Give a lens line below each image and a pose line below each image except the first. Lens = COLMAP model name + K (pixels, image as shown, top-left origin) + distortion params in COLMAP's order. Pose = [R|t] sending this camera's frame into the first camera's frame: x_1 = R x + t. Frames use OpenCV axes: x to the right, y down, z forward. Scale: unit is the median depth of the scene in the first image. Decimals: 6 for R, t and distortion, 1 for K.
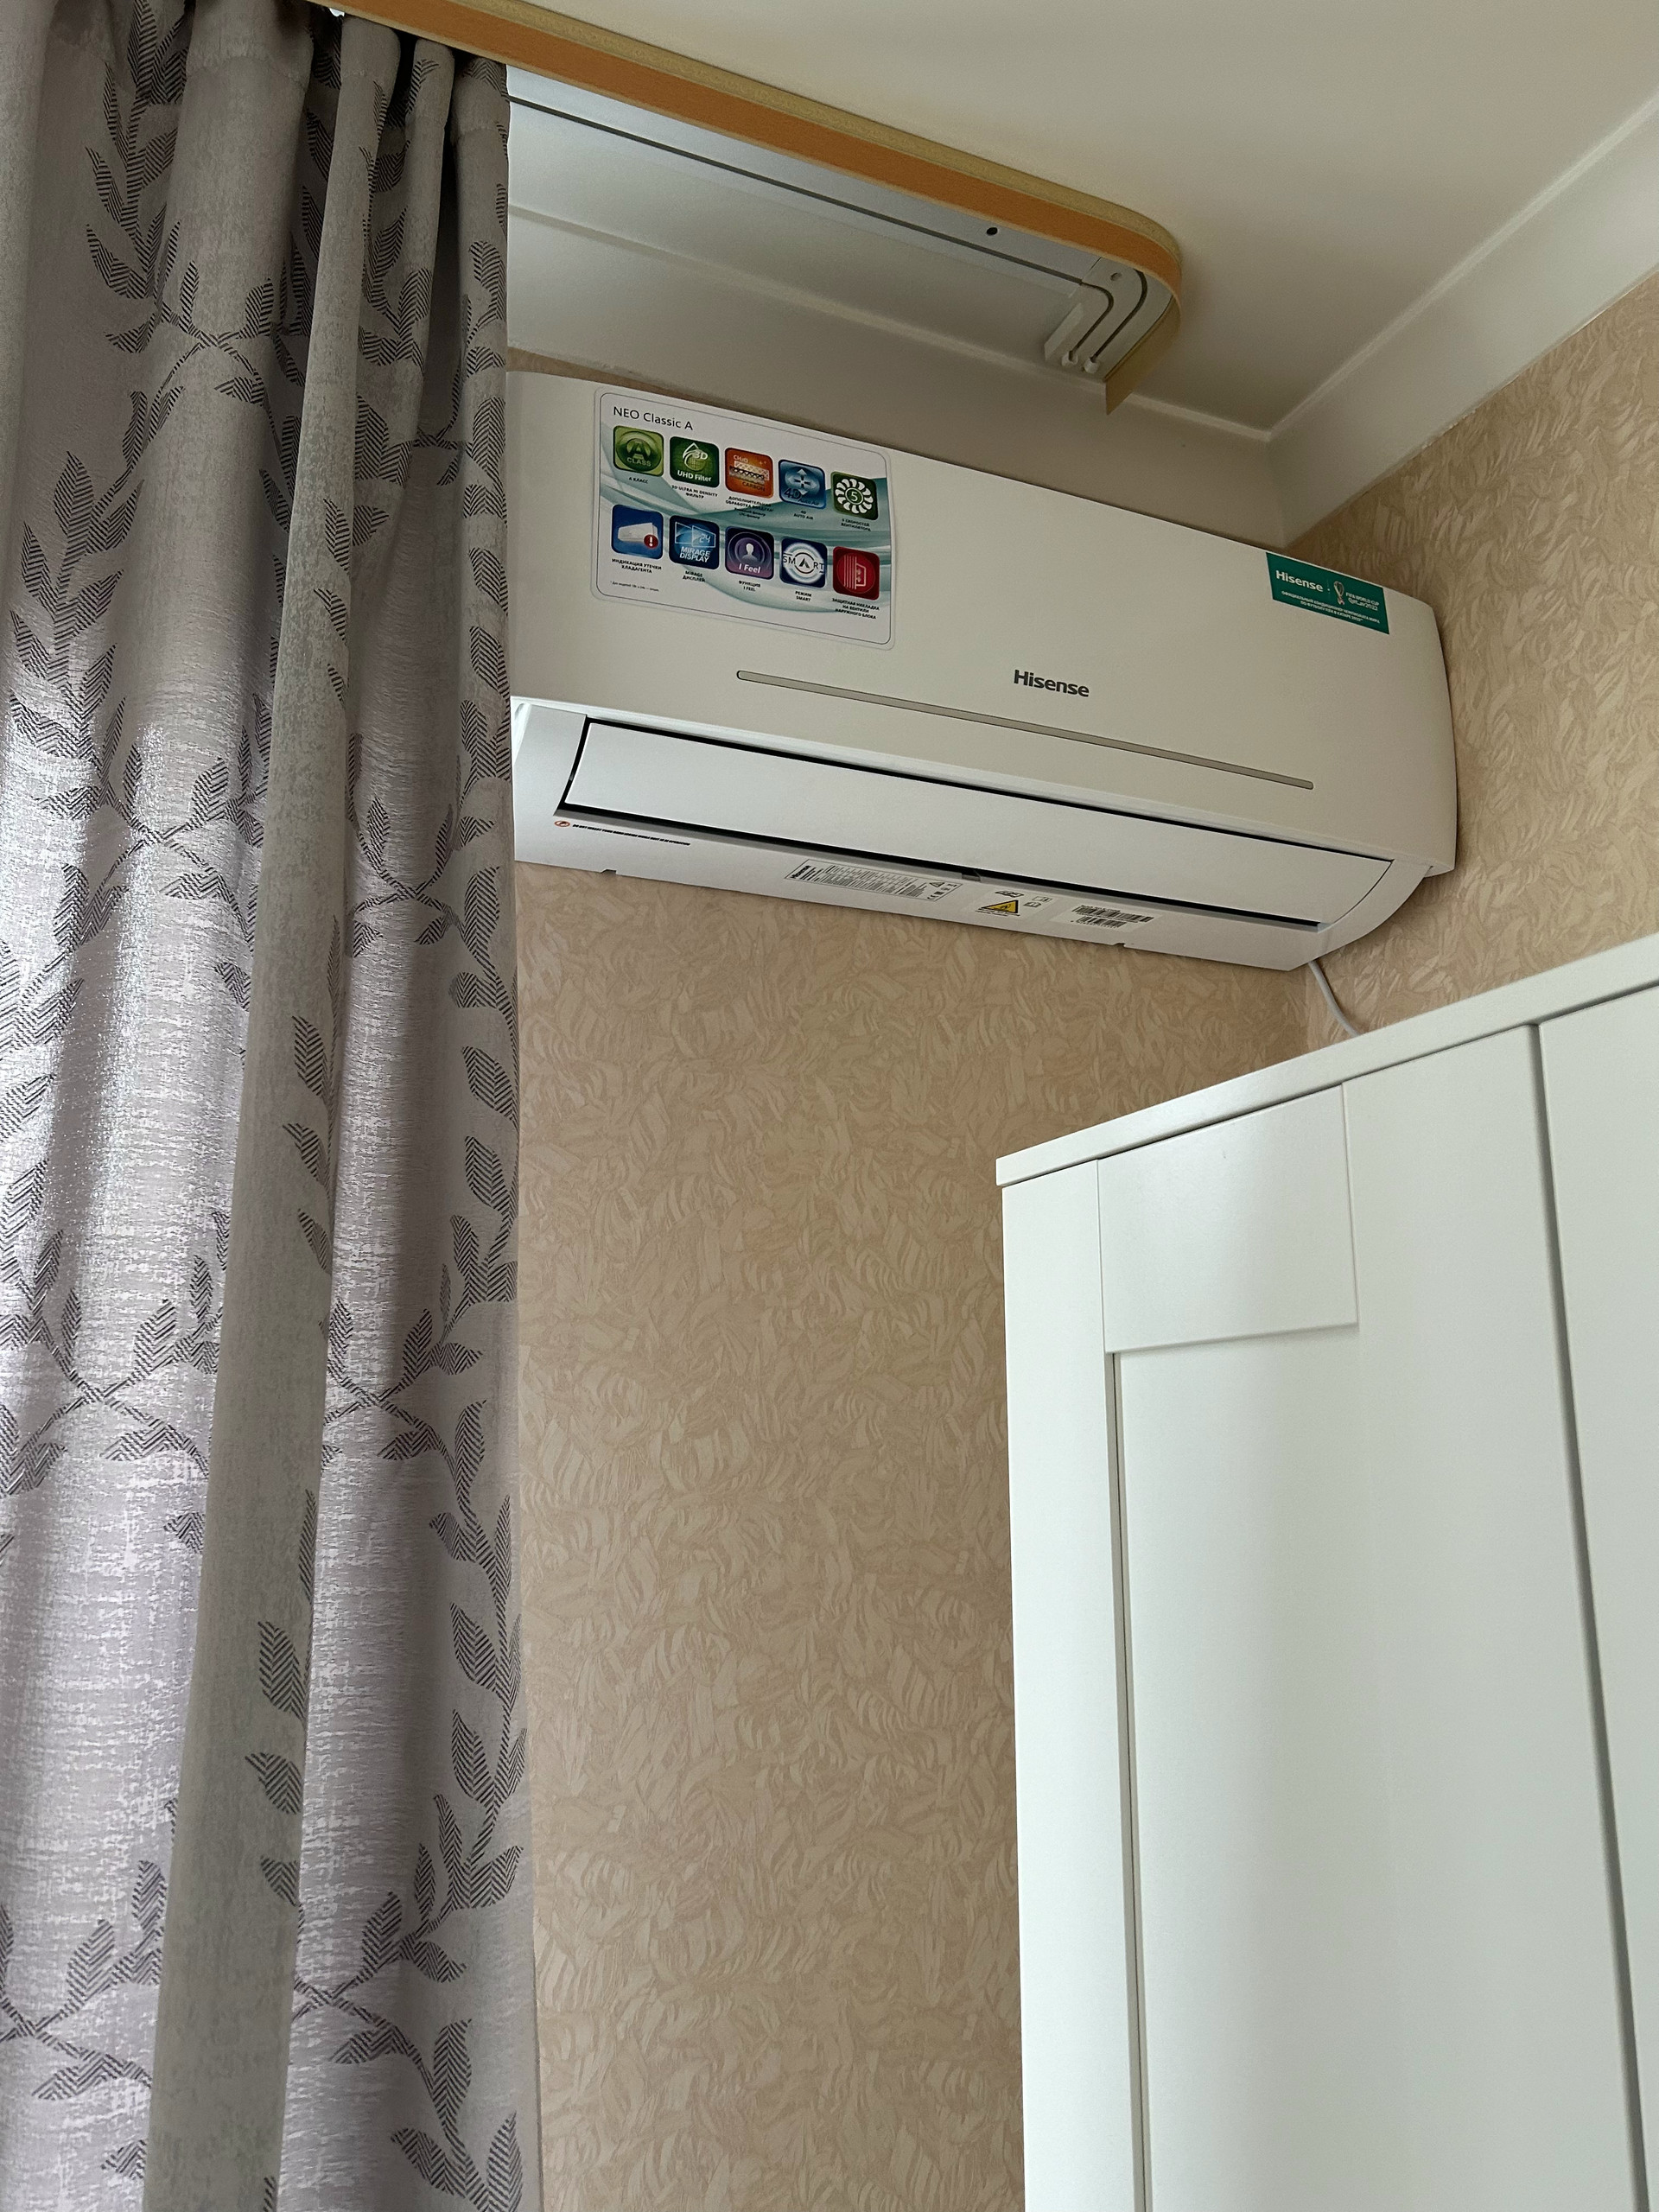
lens RADIAL K [[1662.3, 0, 829.6], [0, 1662.3, 1100.3], [0, 0, 1]] dist [-0.003134, -0.002891]
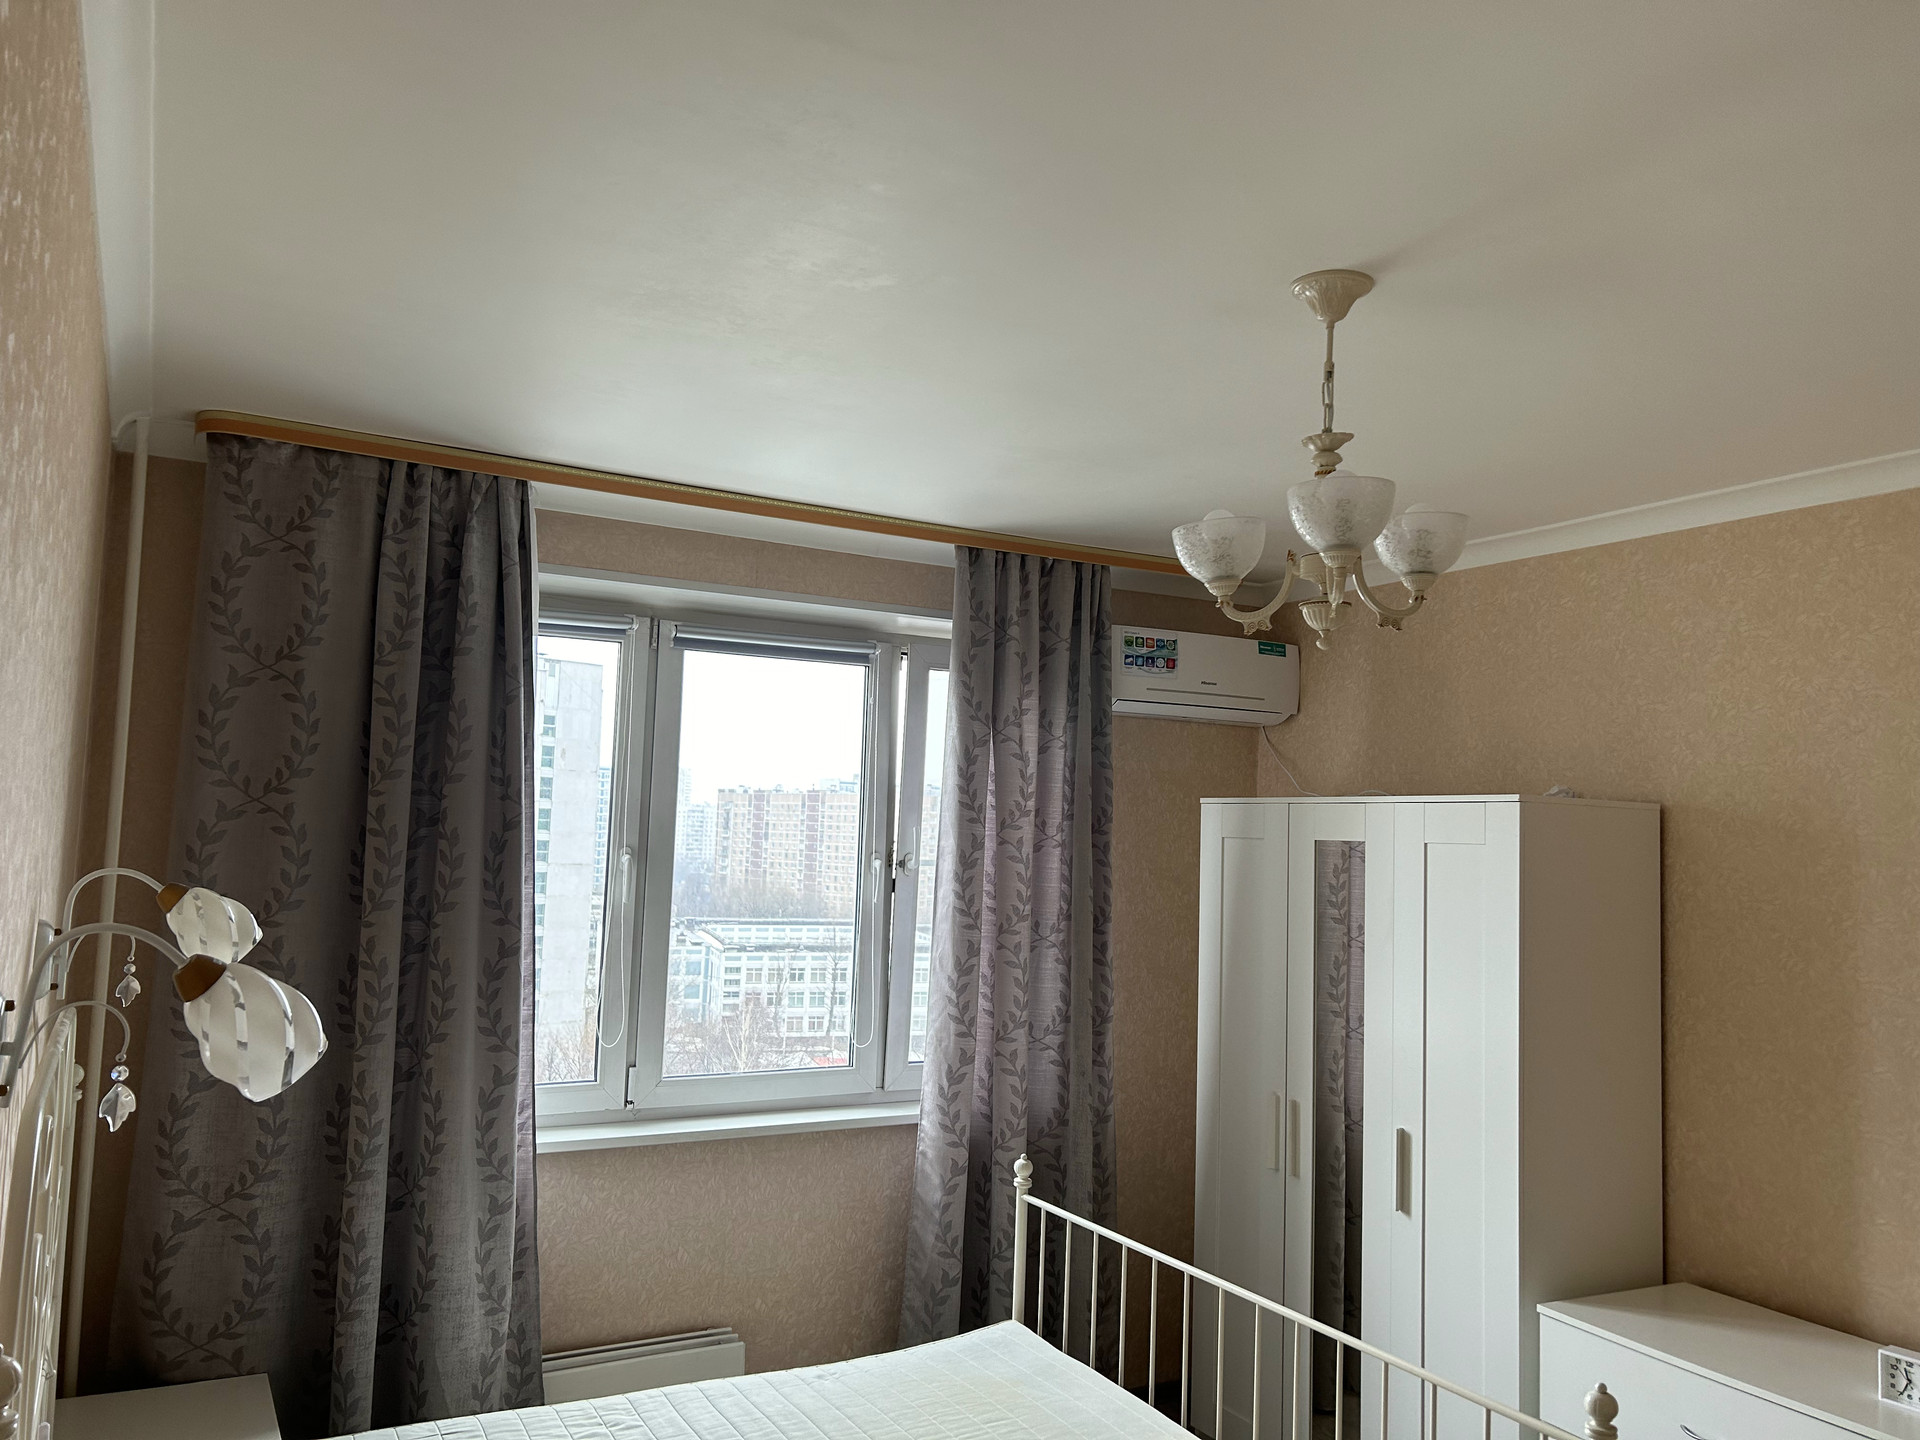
lens RADIAL K [[1442.8, 0, 957.9], [0, 1442.8, 720.3], [0, 0, 1]] dist [-0.003134, -0.002891]
pose [[0.996181, 0.038173, 0.078531, -0.905611], [-0.048657, 0.989479, 0.136246, -0.696356], [-0.072504, -0.139547, 0.987557, -3.018992]]
